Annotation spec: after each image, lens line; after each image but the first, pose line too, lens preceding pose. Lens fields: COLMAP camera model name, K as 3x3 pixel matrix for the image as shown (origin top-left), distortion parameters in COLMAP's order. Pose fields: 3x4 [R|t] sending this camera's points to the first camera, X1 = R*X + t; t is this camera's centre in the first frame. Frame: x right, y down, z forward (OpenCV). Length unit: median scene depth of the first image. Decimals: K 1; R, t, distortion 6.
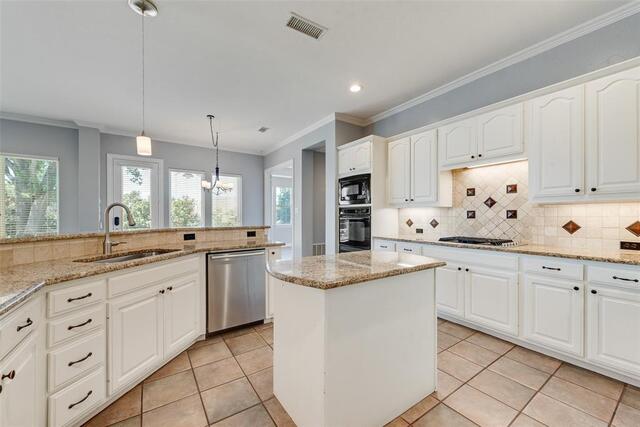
lens RADIAL K [[250.4, 0, 323.2], [0, 250.4, 213.4], [0, 0, 1]] dist [0.001821, -0.000363]
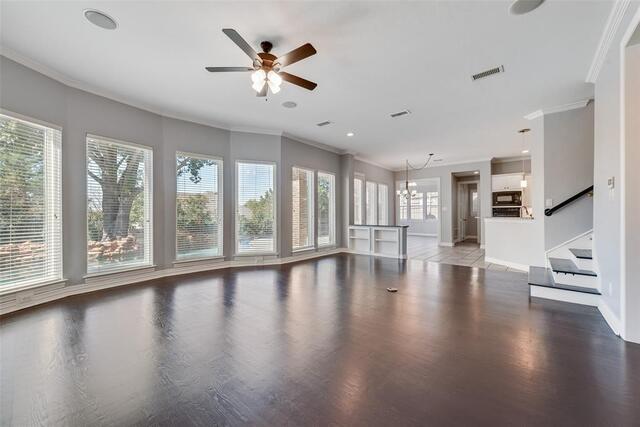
lens RADIAL K [[250.4, 0, 319.8], [0, 250.4, 213.4], [0, 0, 1]] dist [0.001821, -0.000363]
pose [[0.961805, -0.007776, 0.273625, -1.697872], [0.003579, 0.999868, 0.015832, -0.014011], [-0.273712, -0.014248, 0.961706, -0.460943]]
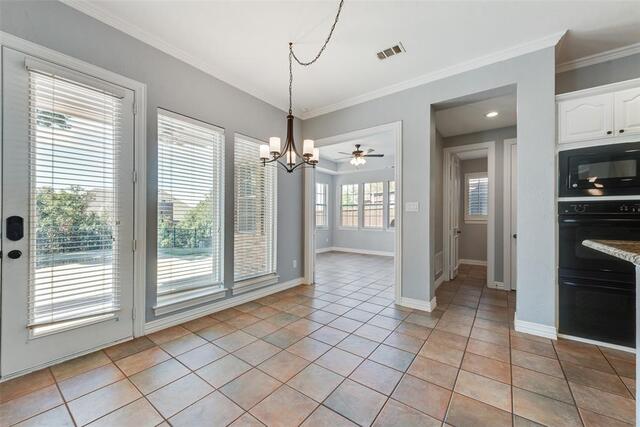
lens RADIAL K [[250.4, 0, 319.1], [0, 250.4, 216.5], [0, 0, 1]] dist [0.001821, -0.000363]
pose [[0.944739, 0.001931, 0.327819, -0.639466], [-0.007015, 0.999873, 0.014328, 0.006925], [-0.327749, -0.015836, 0.944632, 0.634127]]
